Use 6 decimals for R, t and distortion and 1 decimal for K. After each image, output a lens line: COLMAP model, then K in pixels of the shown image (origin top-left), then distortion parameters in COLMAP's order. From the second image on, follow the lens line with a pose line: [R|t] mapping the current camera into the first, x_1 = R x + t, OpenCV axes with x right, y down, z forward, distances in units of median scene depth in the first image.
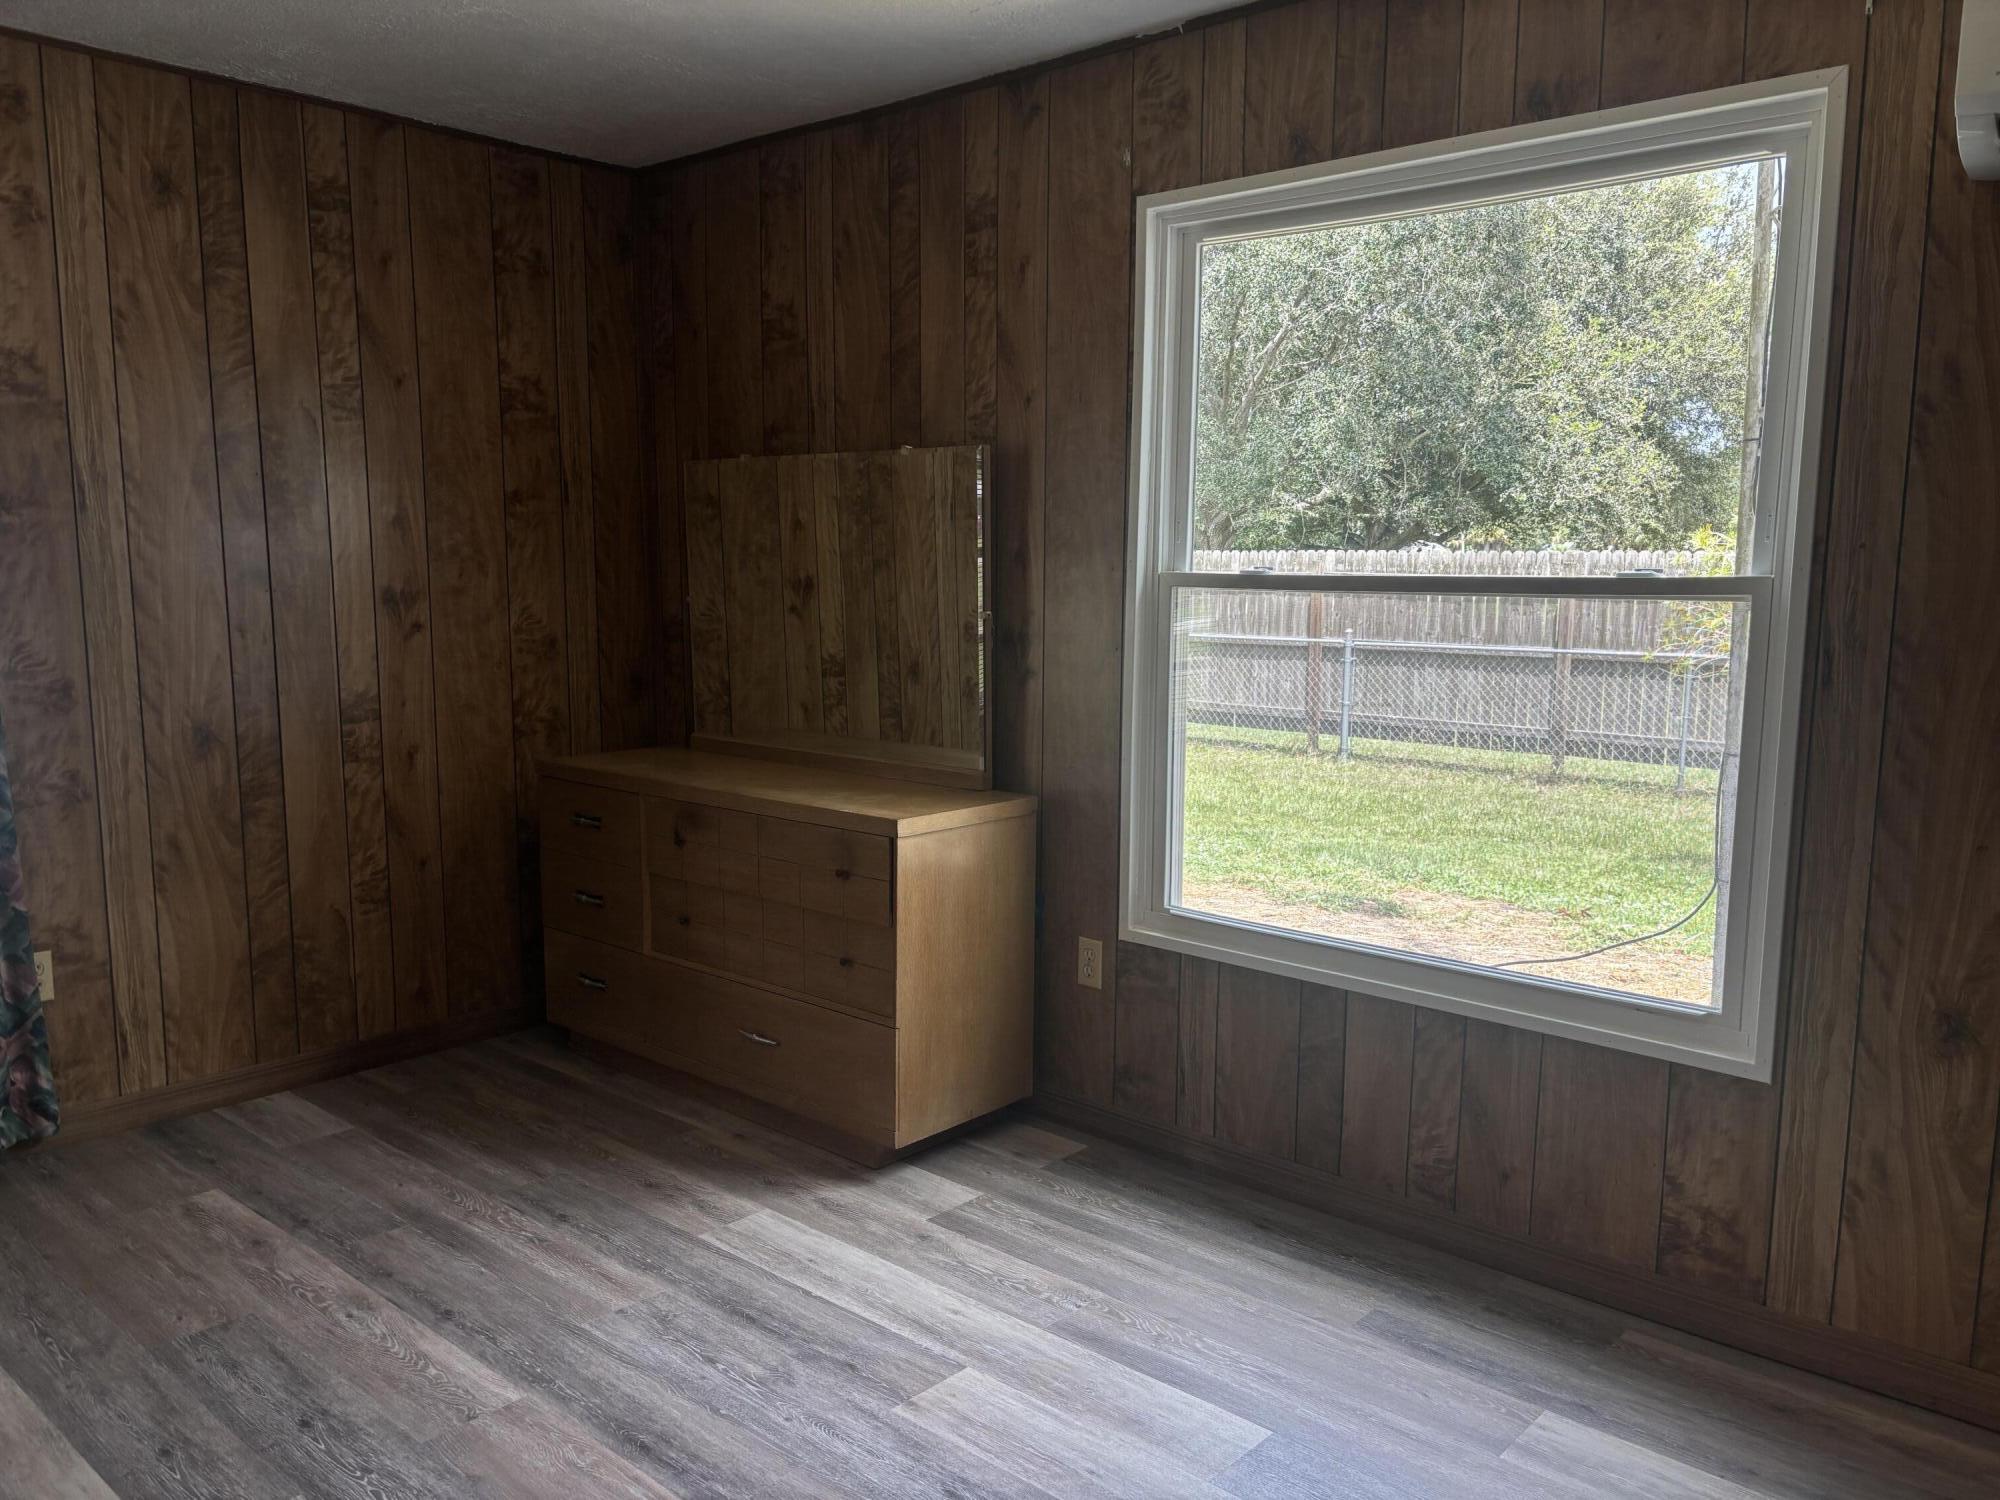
lens RADIAL K [[1520.7, 0, 1008.9], [0, 1520.7, 741.7], [0, 0, 1]] dist [0.024010, -0.017068]
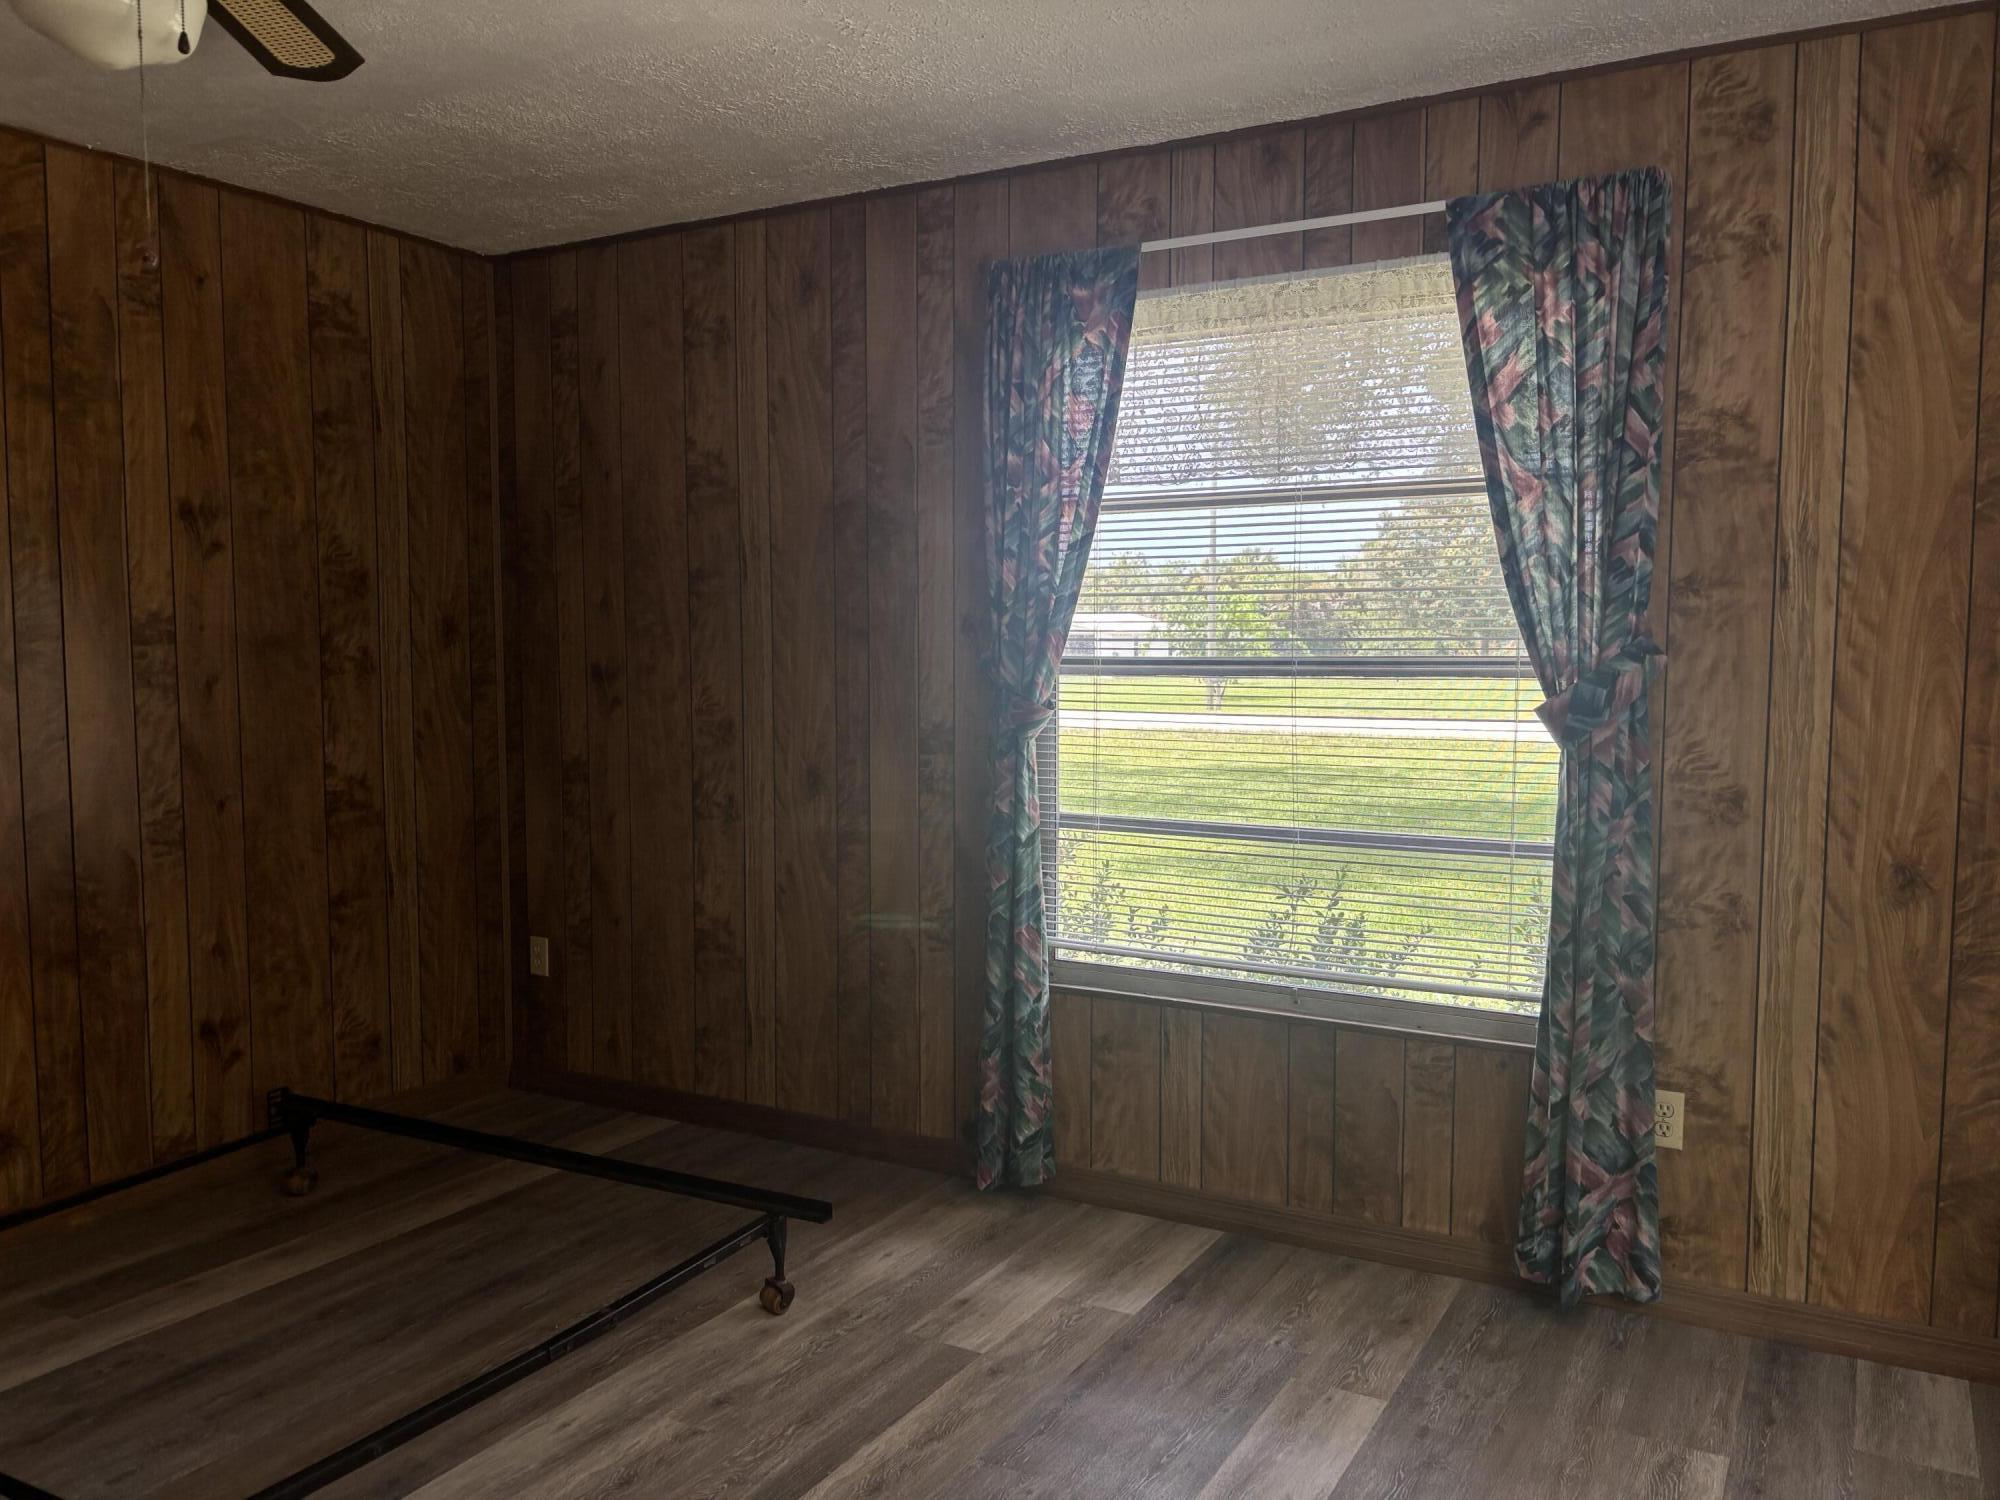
lens RADIAL K [[1520.7, 0, 1013.3], [0, 1520.7, 762.0], [0, 0, 1]] dist [0.024010, -0.017068]
pose [[0.230490, 0.076077, -0.970096, 0.115427], [-0.119783, 0.991575, 0.049301, -0.048140], [0.965674, 0.104838, 0.237661, 0.405222]]
